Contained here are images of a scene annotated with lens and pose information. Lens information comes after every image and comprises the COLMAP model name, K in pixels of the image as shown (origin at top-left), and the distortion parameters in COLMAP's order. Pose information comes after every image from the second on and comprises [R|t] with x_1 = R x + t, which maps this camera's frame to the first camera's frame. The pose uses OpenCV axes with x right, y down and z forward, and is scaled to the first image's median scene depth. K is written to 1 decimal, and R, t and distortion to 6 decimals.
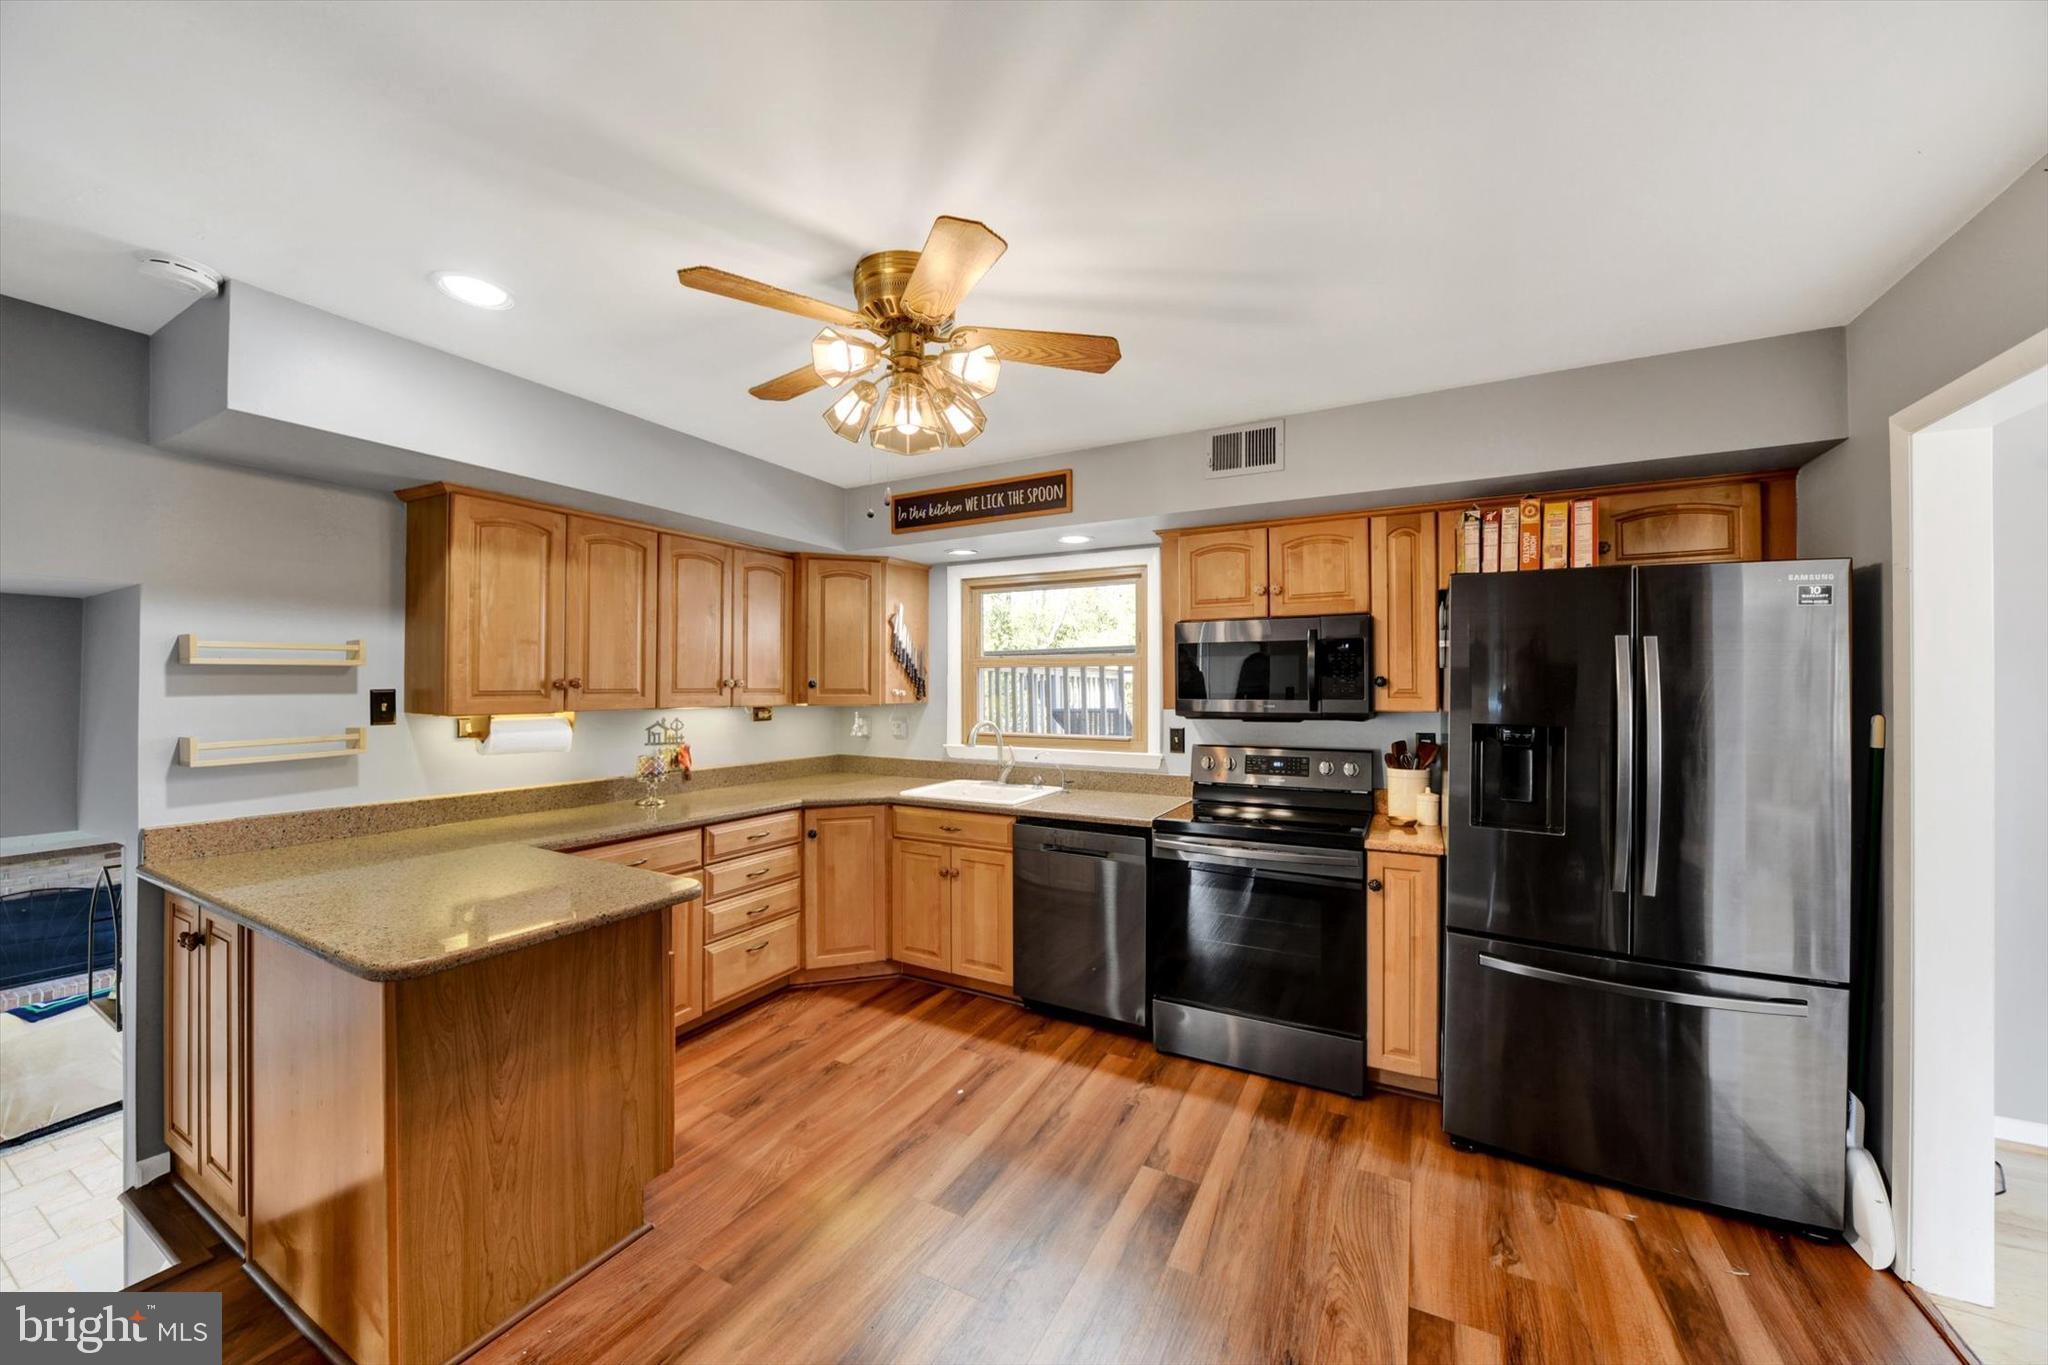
lens RADIAL K [[728.4, 0, 1027.3], [0, 728.4, 683.0], [0, 0, 1]] dist [-0.011217, -0.000482]
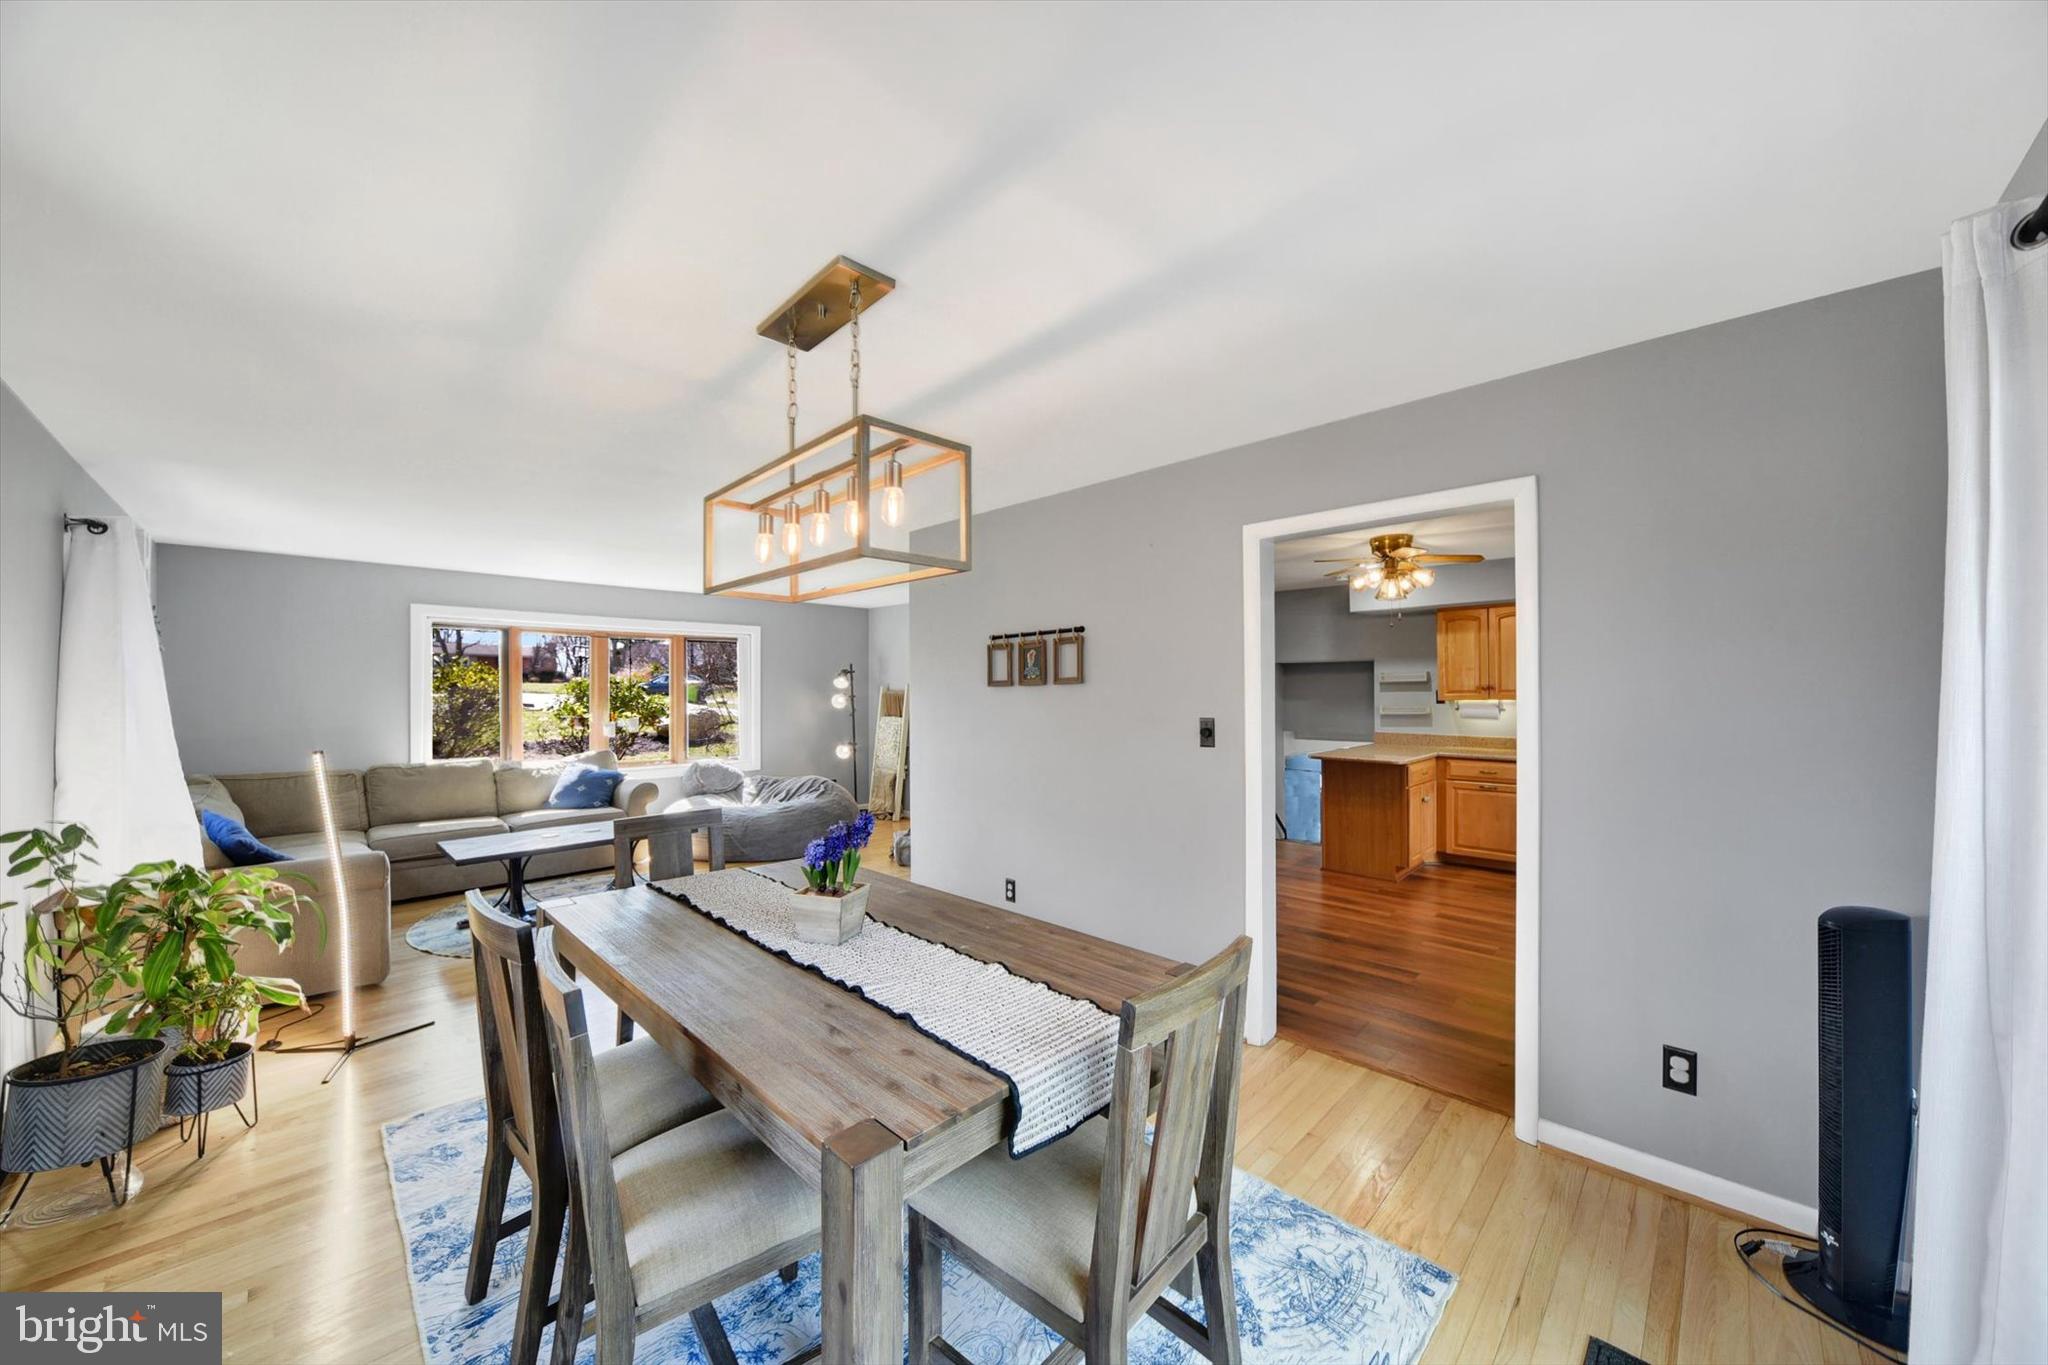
lens RADIAL K [[728.4, 0, 1024.3], [0, 728.4, 689.6], [0, 0, 1]] dist [-0.011217, -0.000482]
pose [[-0.286938, -0.001575, -0.957948, 2.149124], [0.009684, 0.999943, -0.004545, 0.005301], [0.957900, -0.010581, -0.286906, 0.354324]]
